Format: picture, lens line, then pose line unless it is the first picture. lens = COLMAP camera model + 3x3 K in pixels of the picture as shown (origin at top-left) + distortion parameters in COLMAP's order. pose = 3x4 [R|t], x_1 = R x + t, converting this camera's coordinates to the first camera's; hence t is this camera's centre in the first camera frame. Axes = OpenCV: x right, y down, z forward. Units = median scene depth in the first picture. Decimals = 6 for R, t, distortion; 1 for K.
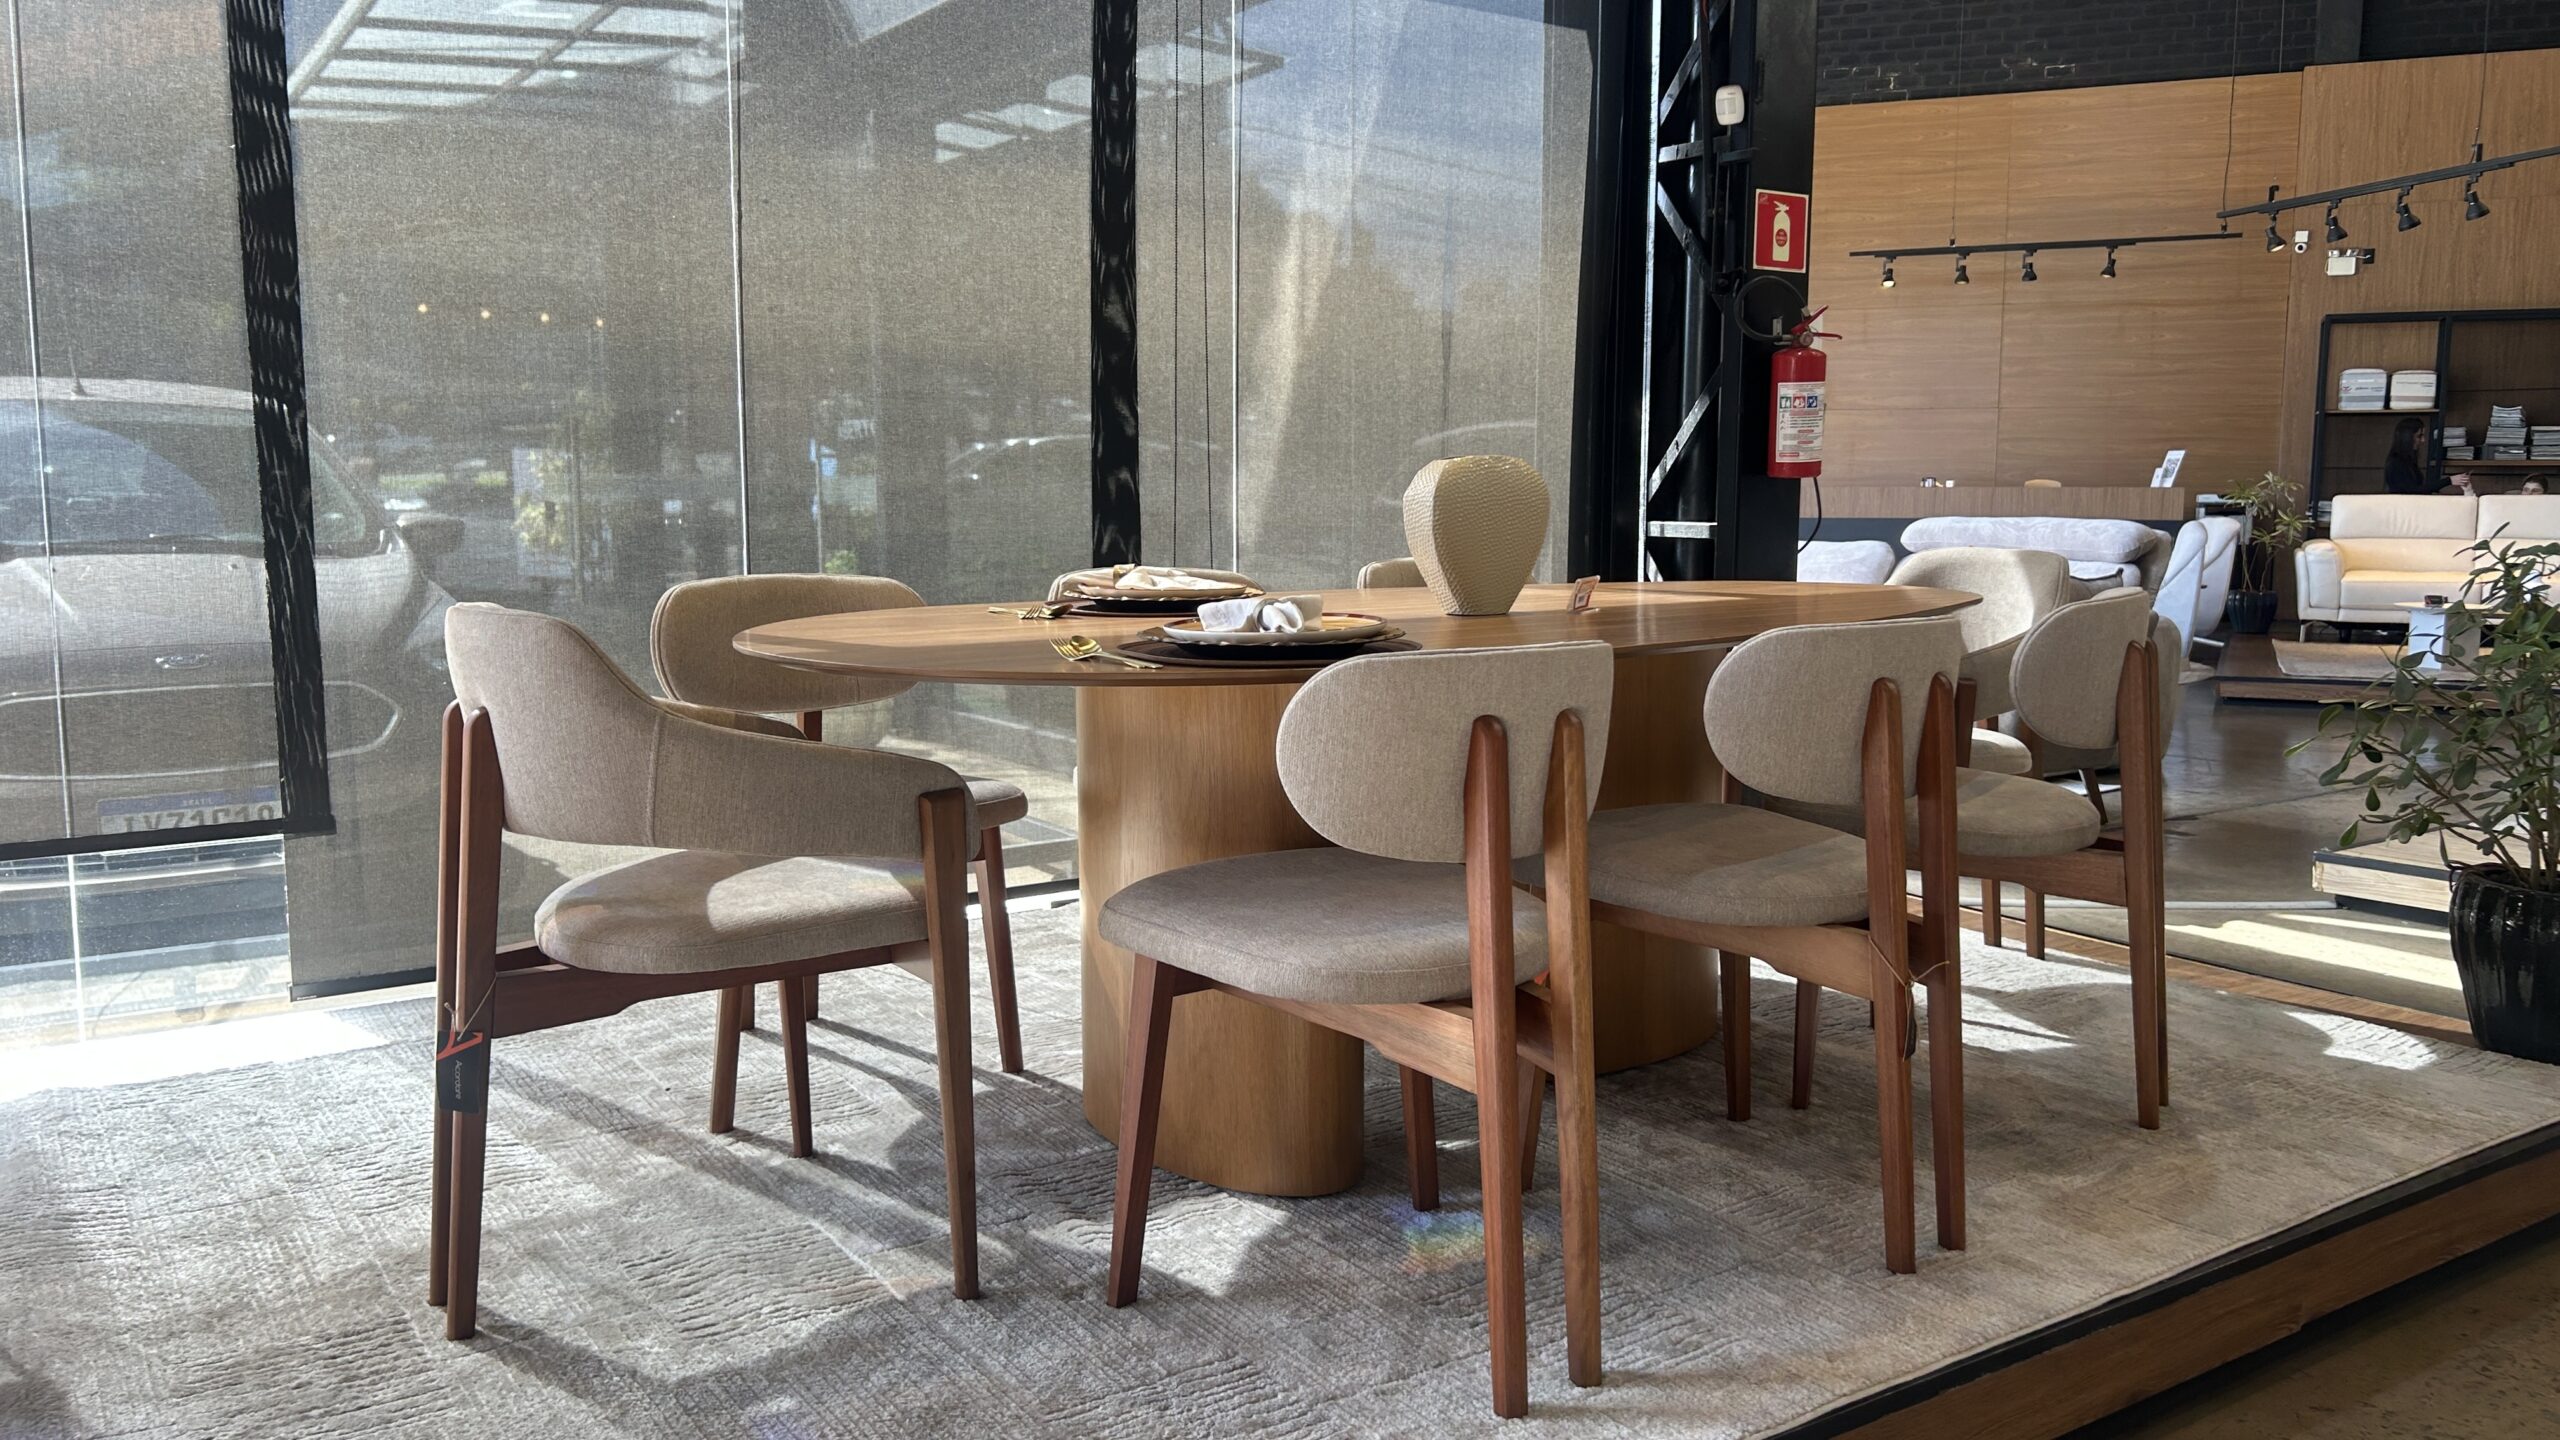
lens RADIAL K [[1951.3, 0, 1297.3], [0, 1951.3, 721.7], [0, 0, 1]] dist [0.018917, -0.003616]
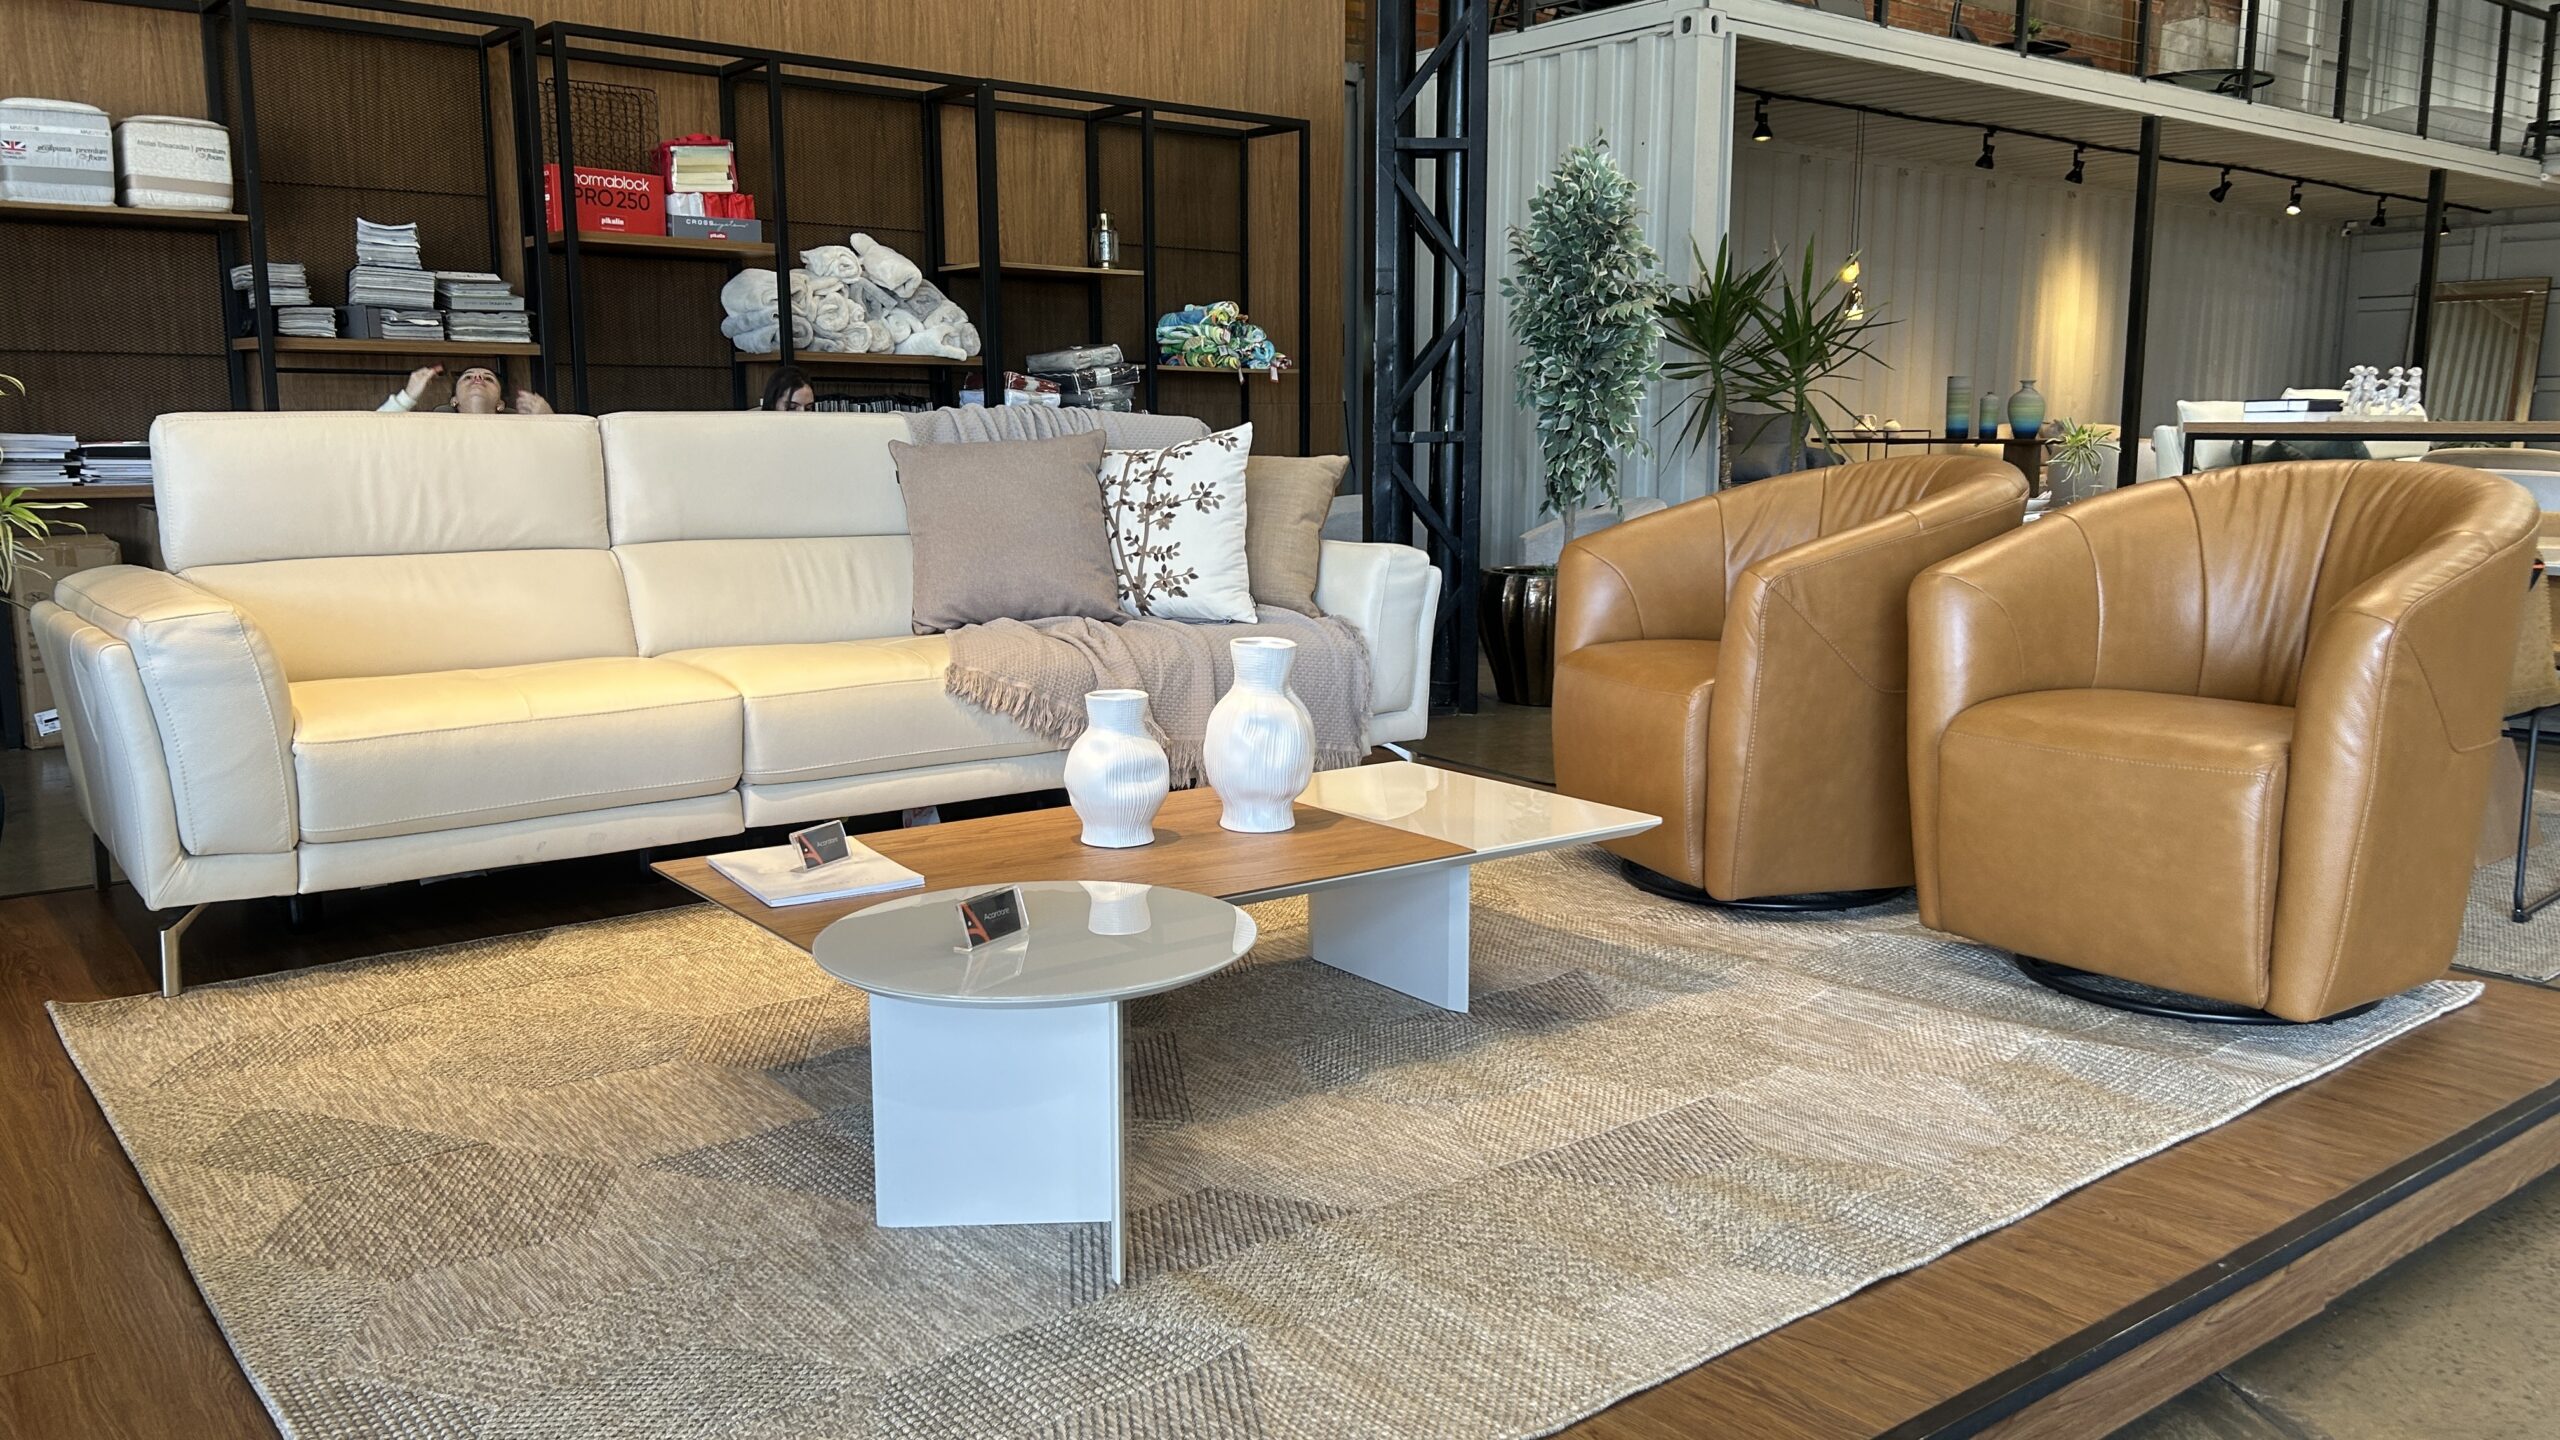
lens RADIAL K [[1919.5, 0, 1307.6], [0, 1919.5, 751.3], [0, 0, 1]] dist [0.051921, -0.069082]
pose [[0.438083, -0.155039, 0.885464, 0.281171], [0.110083, 0.986854, 0.118328, -0.066063], [-0.892168, 0.045637, 0.449391, 0.589711]]
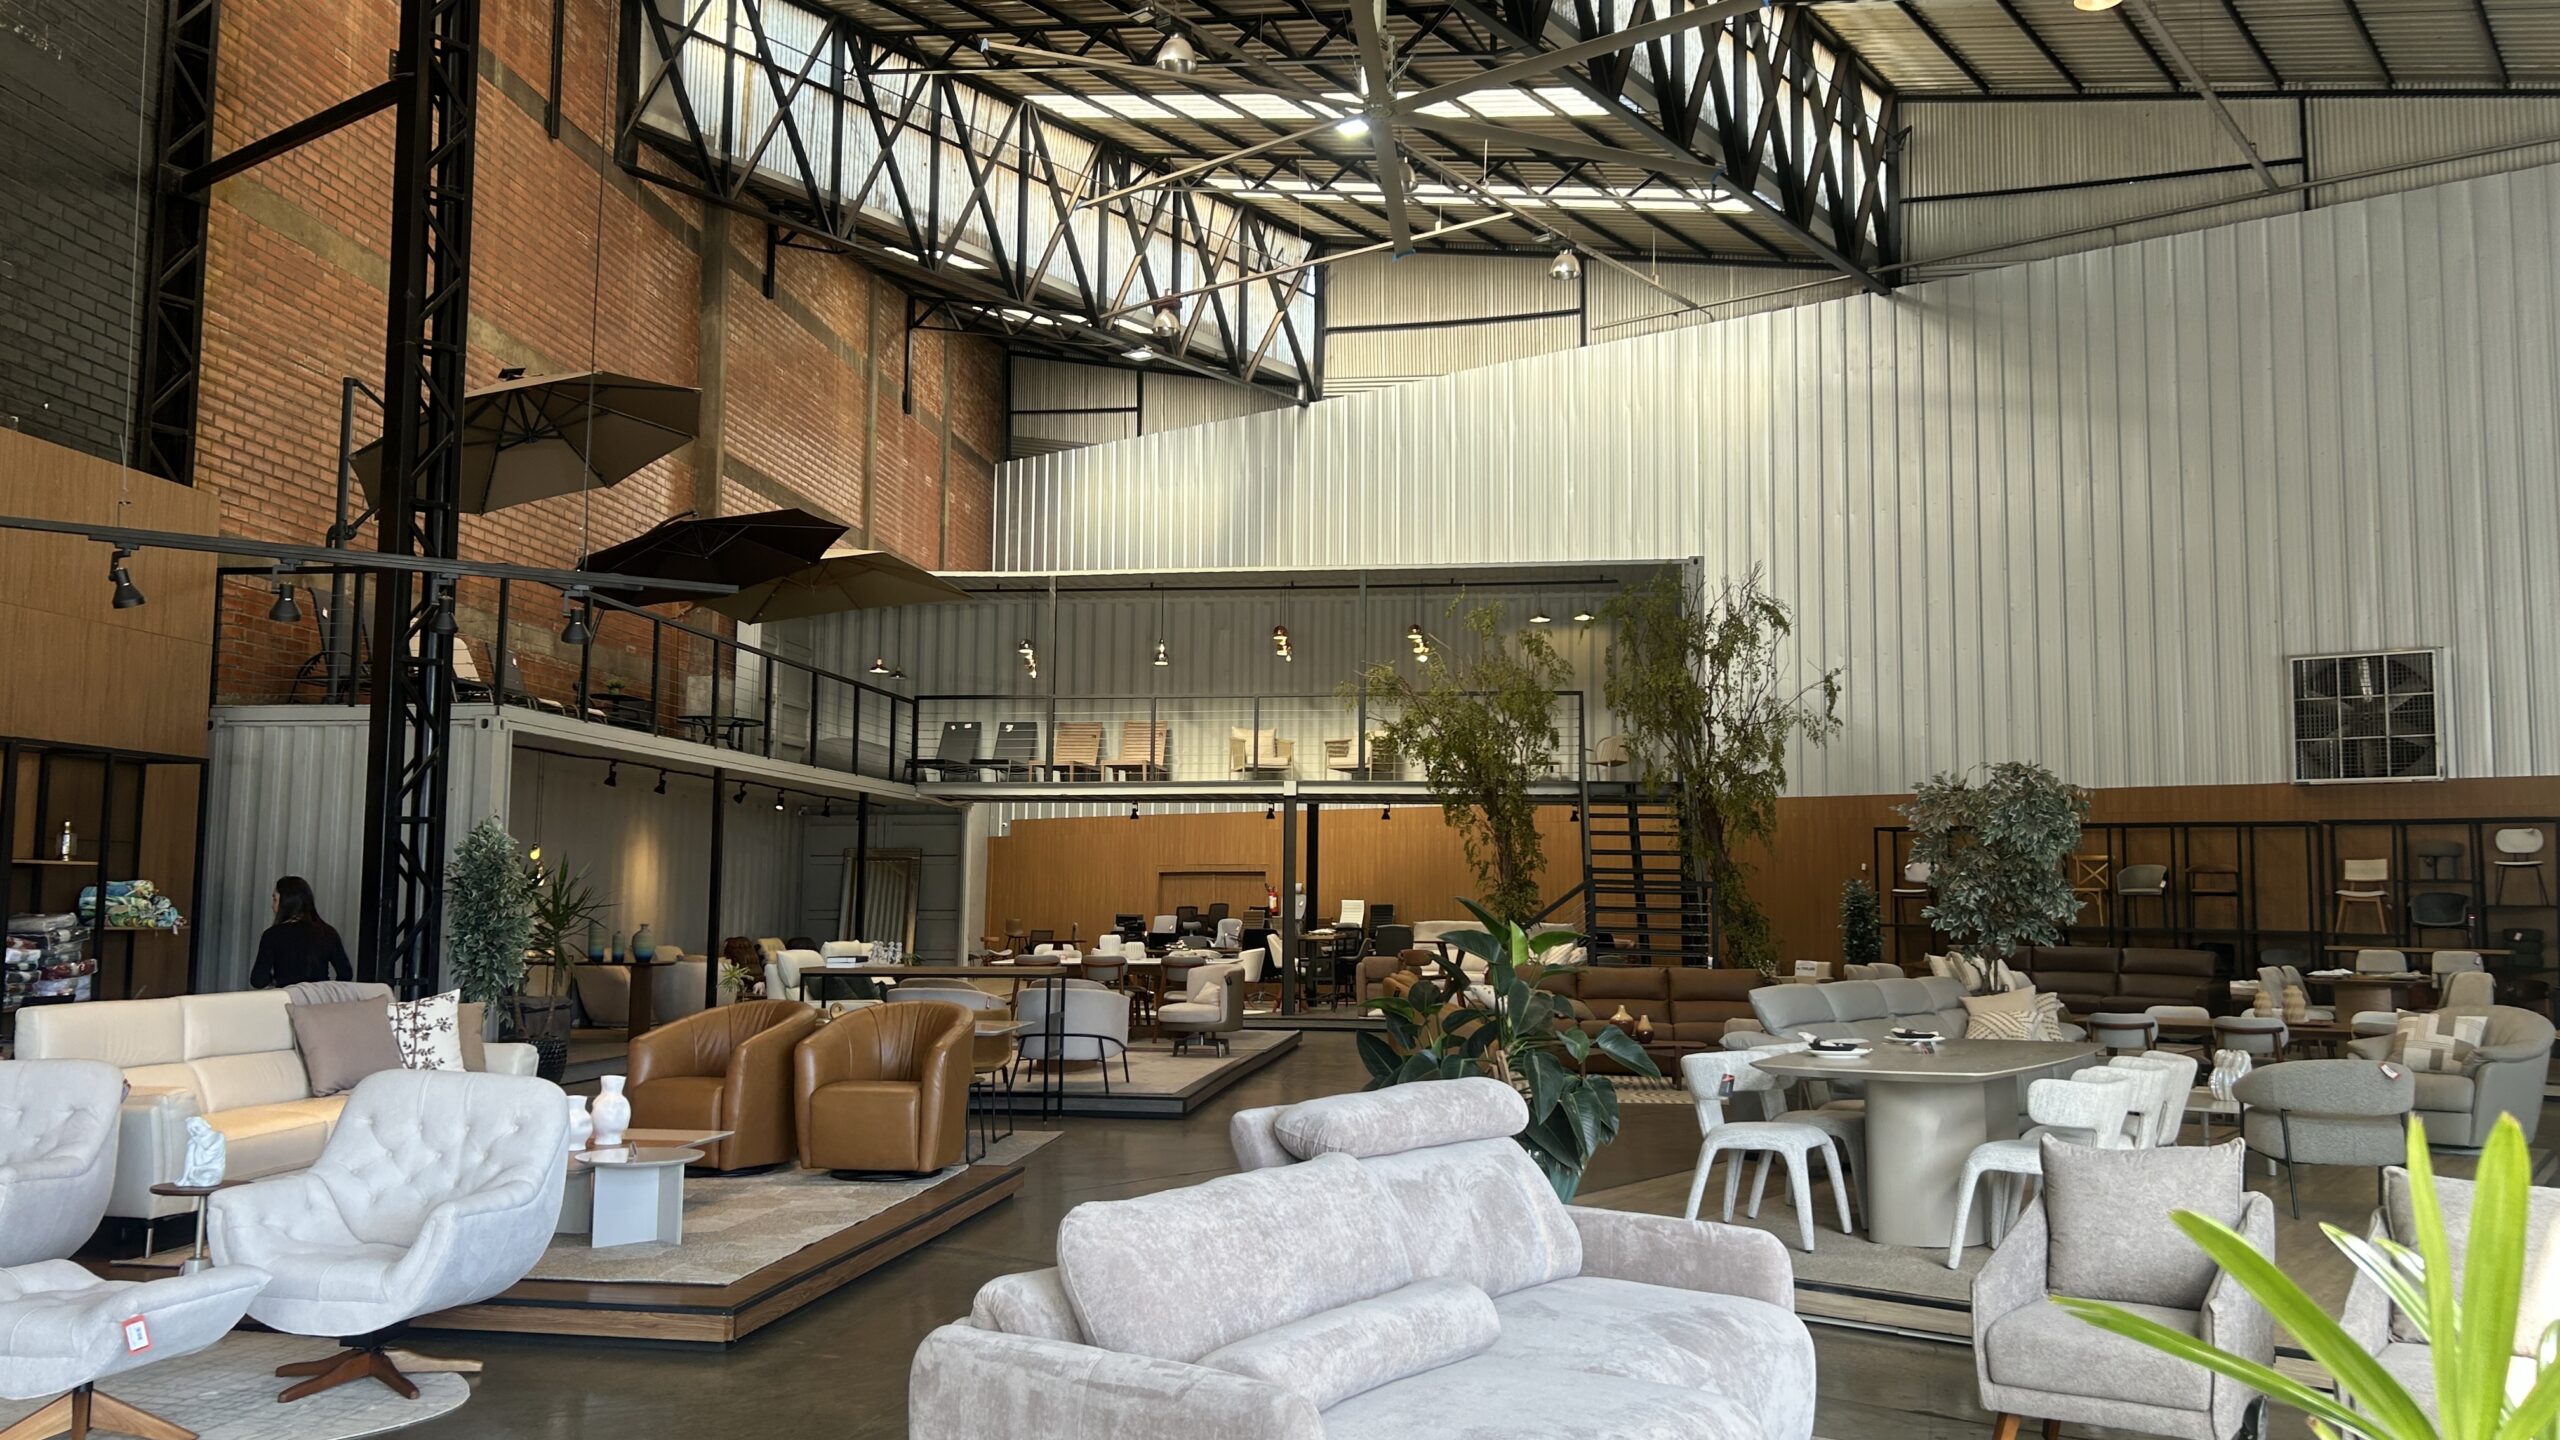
lens RADIAL K [[1935.1, 0, 1280.0], [0, 1935.1, 720.0], [0, 0, 1]] dist [0.060468, -0.053982]
pose [[-0.300459, 0.086512, 0.949863, -0.138617], [0.103653, 0.992941, -0.057648, -0.103375], [-0.948146, 0.081136, -0.307306, 0.659175]]
